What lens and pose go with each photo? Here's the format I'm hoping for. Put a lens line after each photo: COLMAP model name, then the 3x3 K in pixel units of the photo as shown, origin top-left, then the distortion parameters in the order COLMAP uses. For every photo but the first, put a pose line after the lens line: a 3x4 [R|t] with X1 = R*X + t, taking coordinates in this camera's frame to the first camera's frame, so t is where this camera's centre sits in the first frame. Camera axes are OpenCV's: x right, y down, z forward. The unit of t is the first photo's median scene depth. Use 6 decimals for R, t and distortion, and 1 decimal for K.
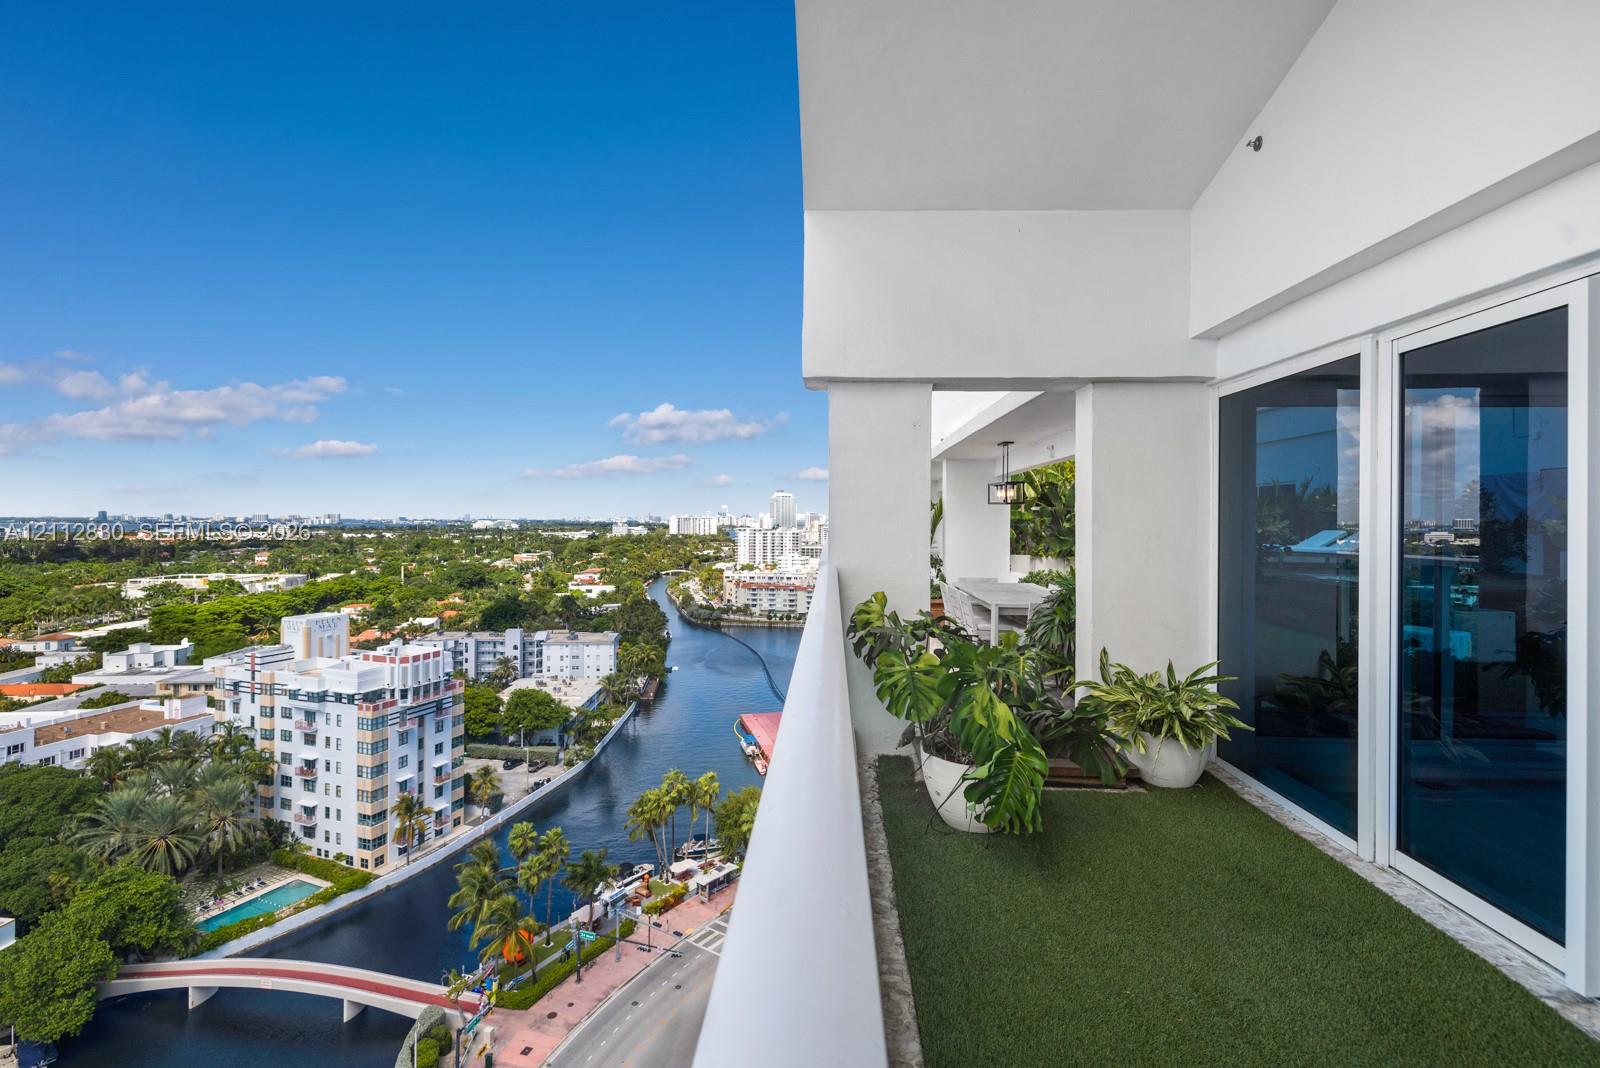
lens RADIAL K [[705.6, 0, 795.1], [0, 705.6, 527.0], [0, 0, 1]] dist [-0.000042, 0.000326]
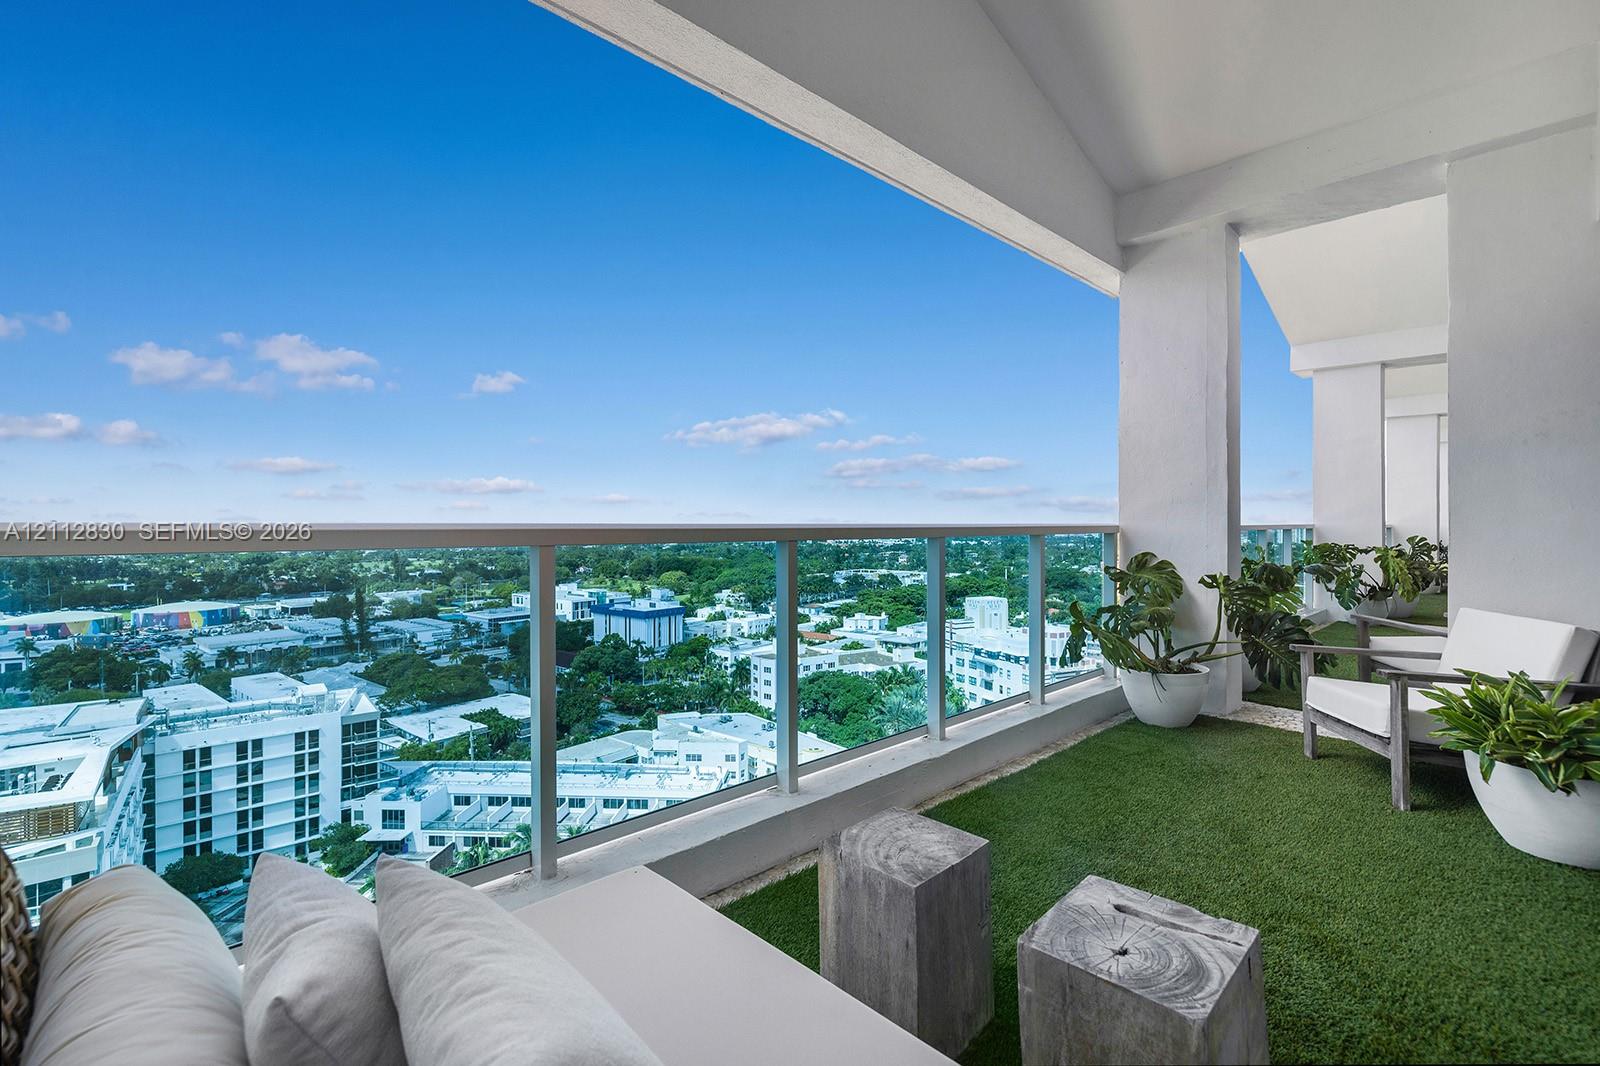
lens RADIAL K [[705.6, 0, 795.1], [0, 705.6, 526.0], [0, 0, 1]] dist [-0.000042, 0.000326]
pose [[0.711353, -0.010899, -0.702750, 0.011788], [0.001910, 0.999906, -0.013574, 0.003867], [0.702832, 0.008314, 0.711307, -0.158629]]
